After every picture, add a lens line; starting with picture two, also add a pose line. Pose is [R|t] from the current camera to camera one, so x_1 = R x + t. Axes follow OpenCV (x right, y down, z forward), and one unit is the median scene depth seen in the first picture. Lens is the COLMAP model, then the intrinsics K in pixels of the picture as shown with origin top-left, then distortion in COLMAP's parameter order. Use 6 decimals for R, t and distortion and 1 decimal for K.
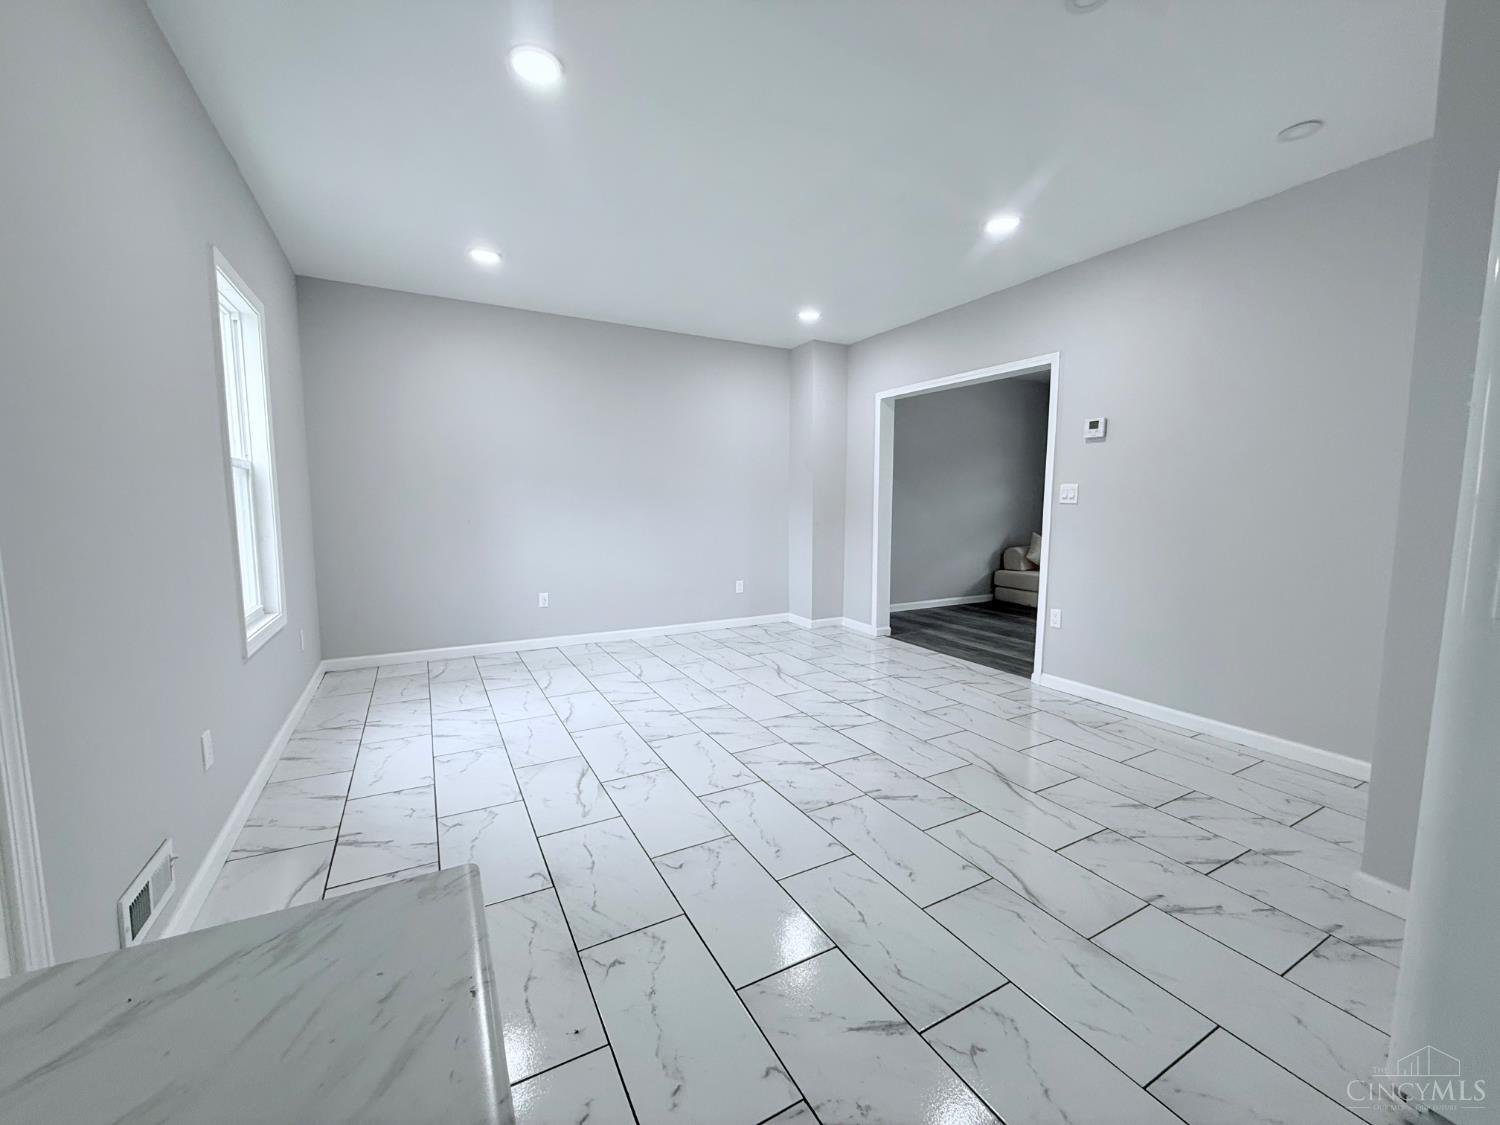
lens RADIAL K [[602.0, 0, 745.7], [0, 602.0, 558.0], [0, 0, 1]] dist [-0.000050, -0.000356]
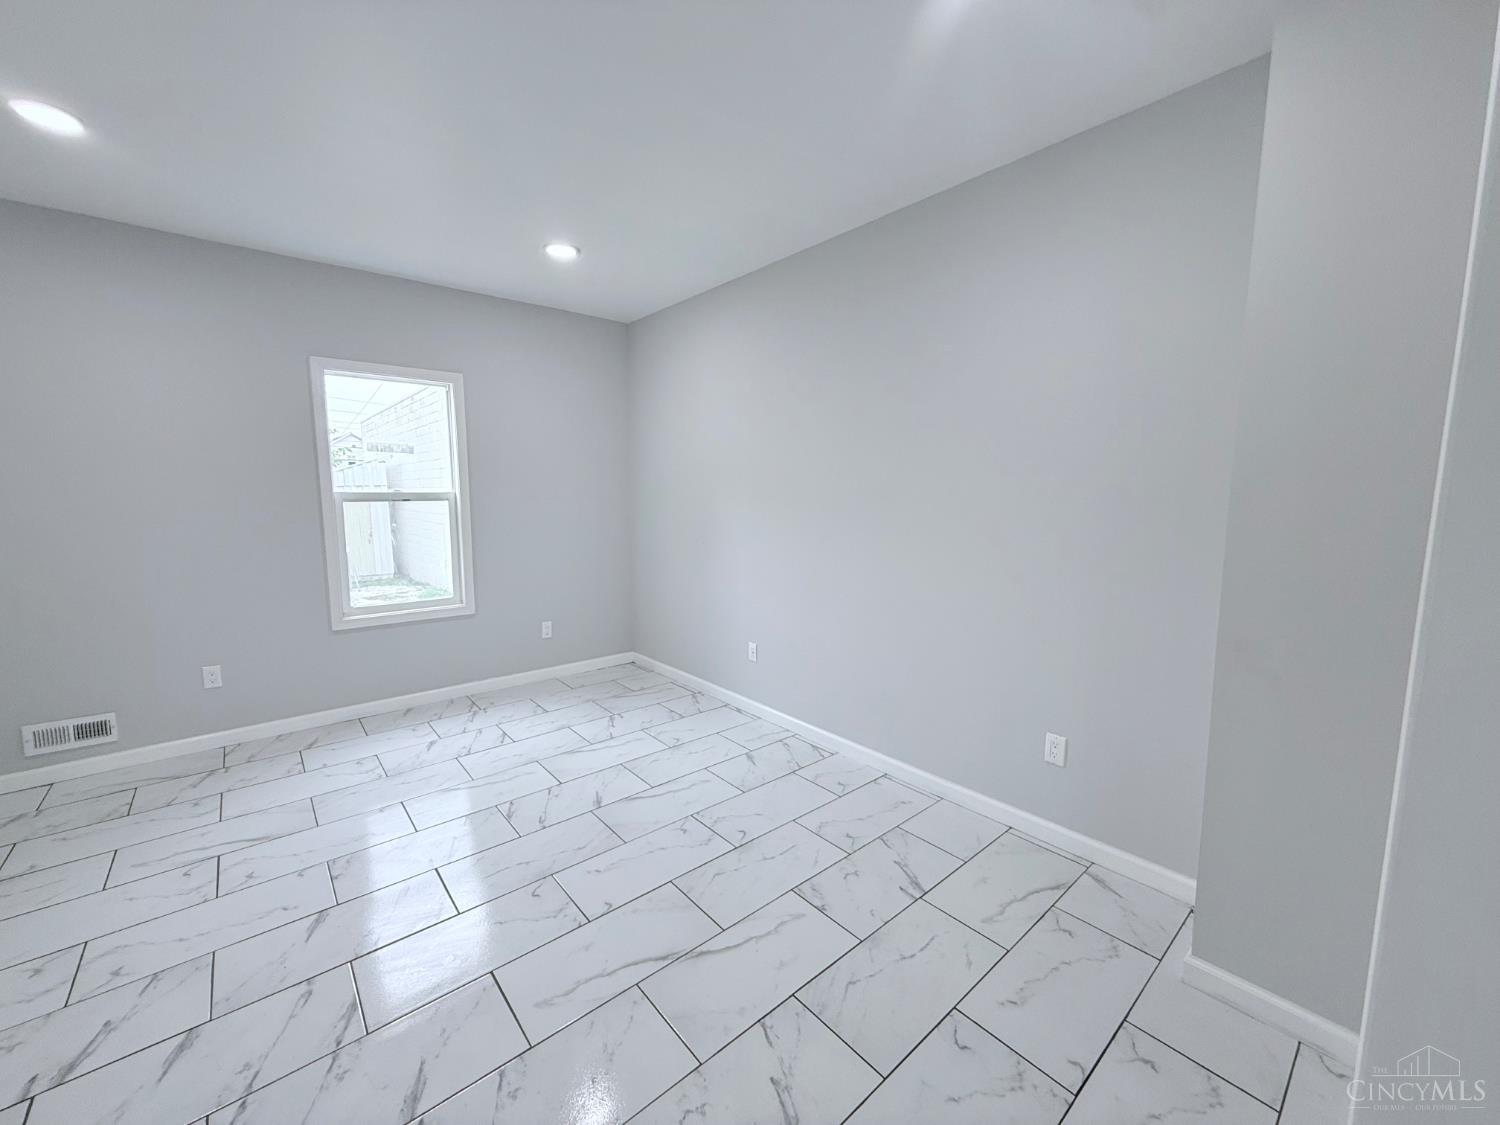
lens RADIAL K [[602.0, 0, 745.3], [0, 602.0, 564.1], [0, 0, 1]] dist [-0.000050, -0.000356]
pose [[0.212586, 0.114405, -0.970422, 0.531910], [-0.100823, 0.990390, 0.094672, -0.153219], [0.971927, 0.077715, 0.222078, 1.115537]]
